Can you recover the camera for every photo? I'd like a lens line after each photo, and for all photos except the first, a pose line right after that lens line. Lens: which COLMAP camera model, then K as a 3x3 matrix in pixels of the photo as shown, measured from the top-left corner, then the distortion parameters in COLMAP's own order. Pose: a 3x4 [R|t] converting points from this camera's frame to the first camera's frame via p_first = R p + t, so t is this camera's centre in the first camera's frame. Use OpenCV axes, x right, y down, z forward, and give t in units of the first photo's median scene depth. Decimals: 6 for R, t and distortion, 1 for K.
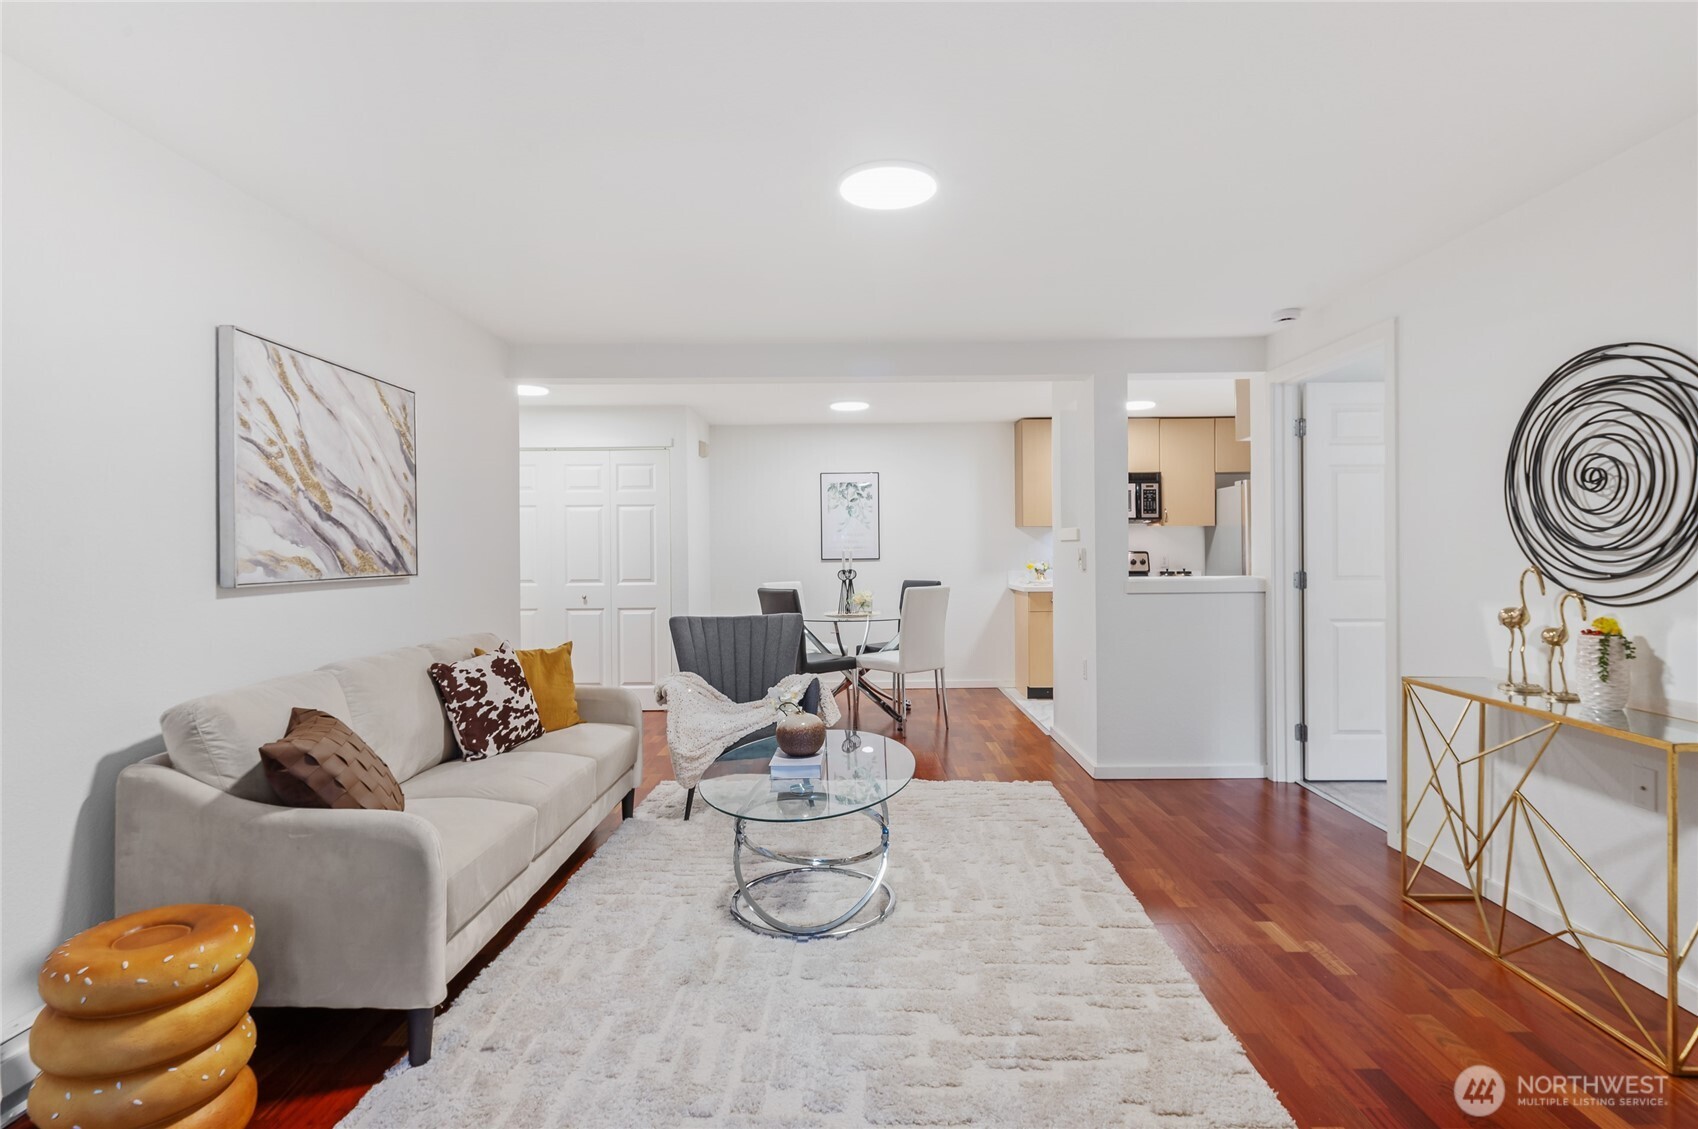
lens RADIAL K [[832.6, 0, 857.9], [0, 832.6, 551.4], [0, 0, 1]] dist [0.008834, -0.006520]
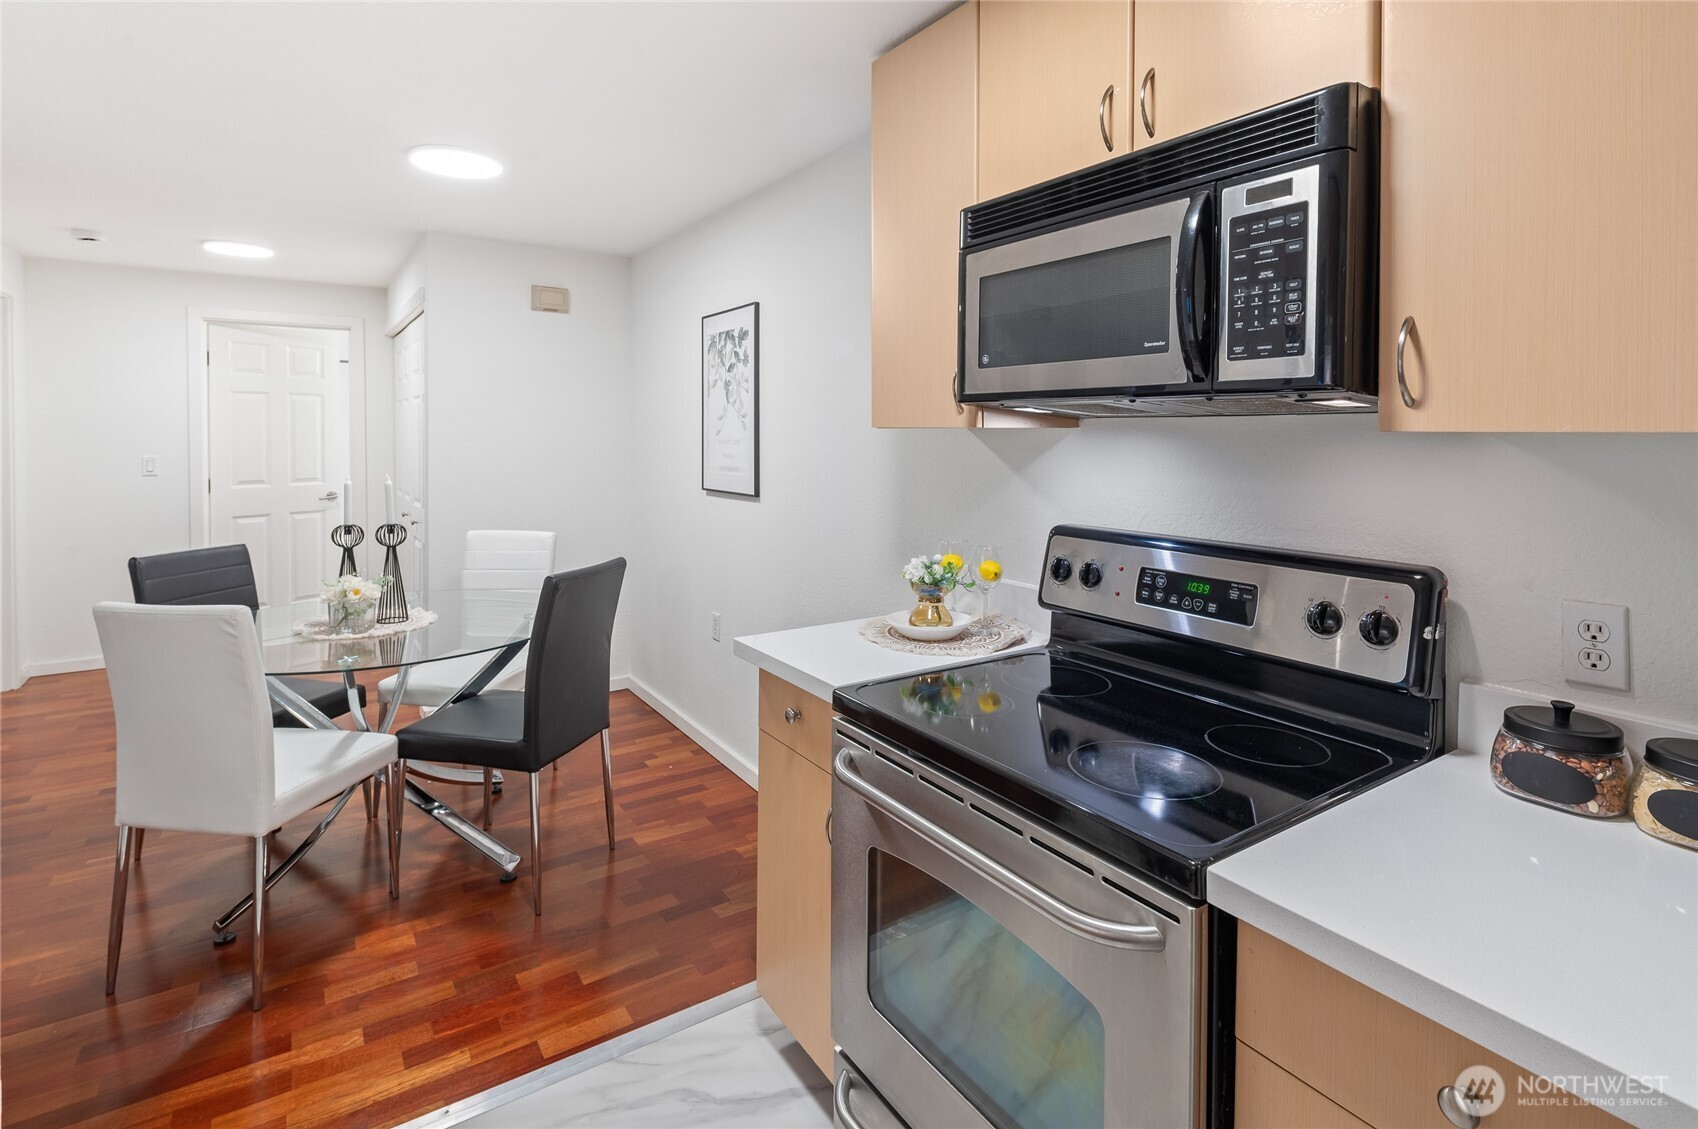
lens RADIAL K [[832.6, 0, 829.2], [0, 832.6, 442.0], [0, 0, 1]] dist [0.008834, -0.006520]
pose [[0.541546, 0.020840, -0.840413, 0.956381], [-0.011657, 0.999783, 0.017281, -0.064794], [0.840590, 0.000438, 0.541672, 1.800521]]
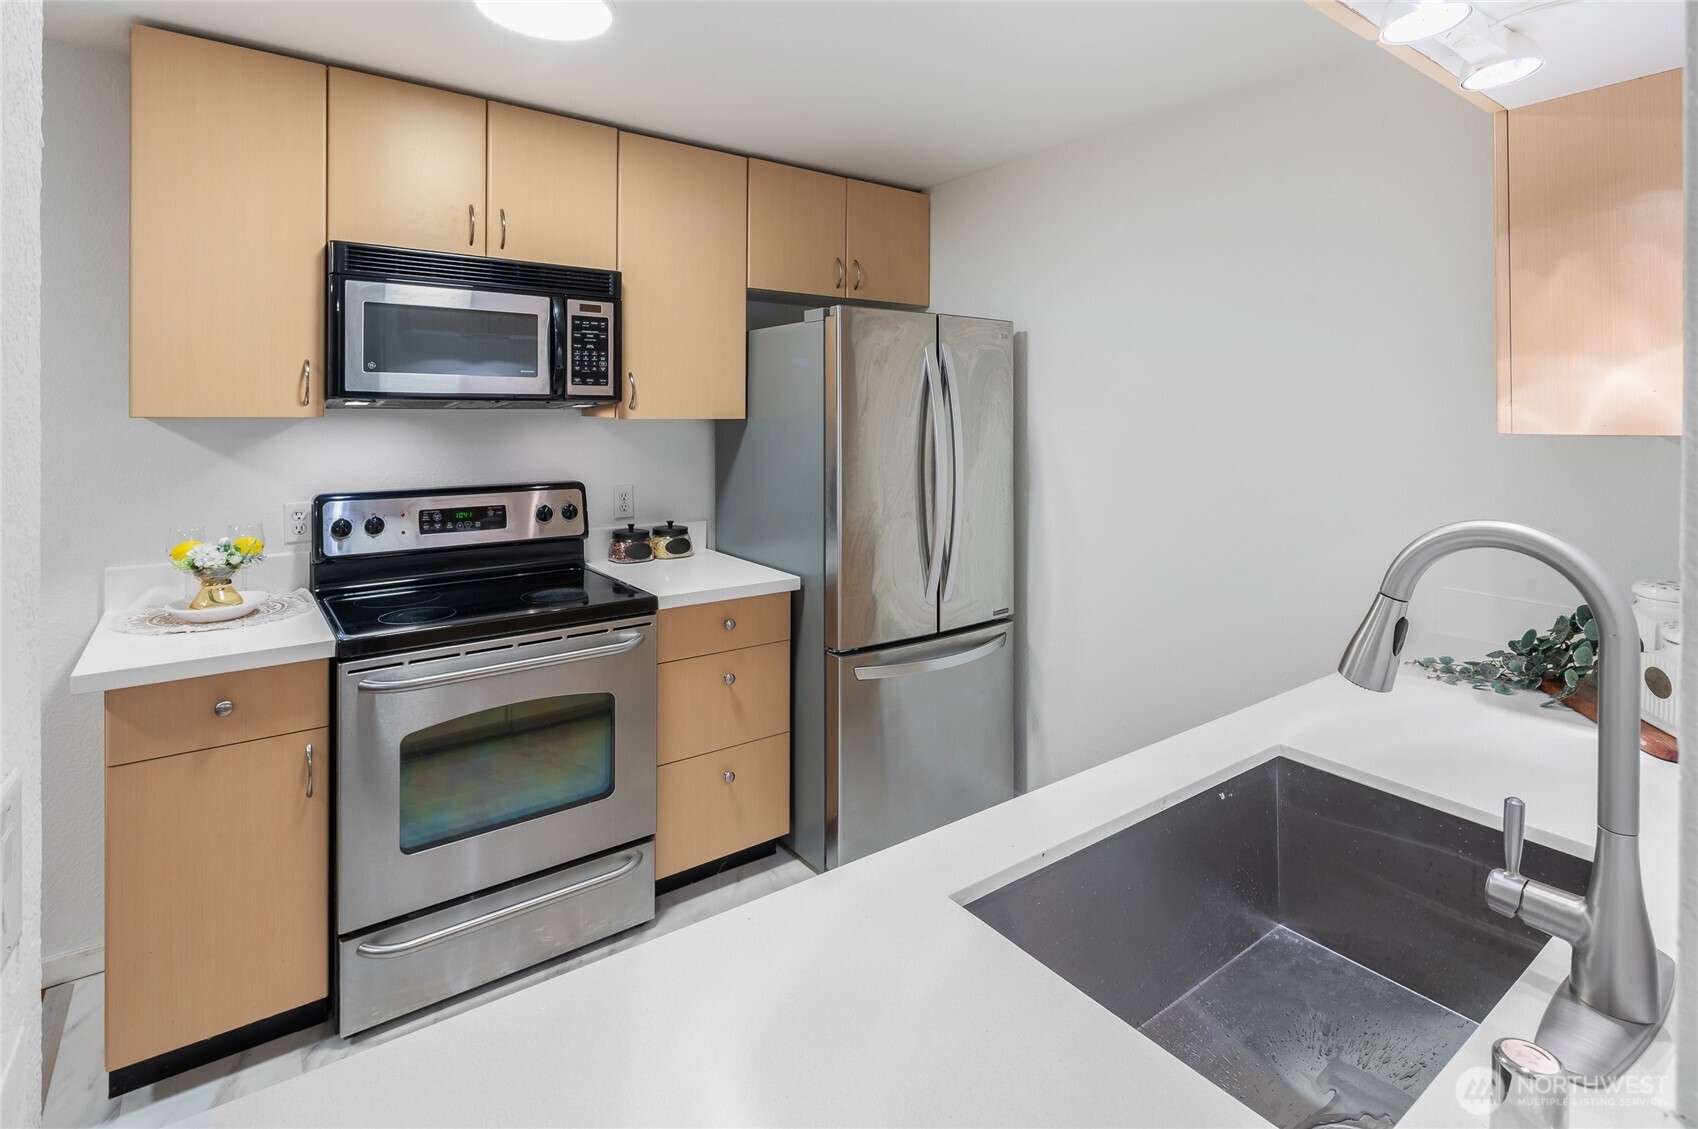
lens RADIAL K [[832.6, 0, 846.5], [0, 832.6, 410.3], [0, 0, 1]] dist [0.008834, -0.006520]
pose [[0.803037, 0.011374, 0.595820, 0.486561], [-0.007550, 0.999932, -0.008912, -0.068886], [-0.595881, 0.002658, 0.803068, 1.394723]]
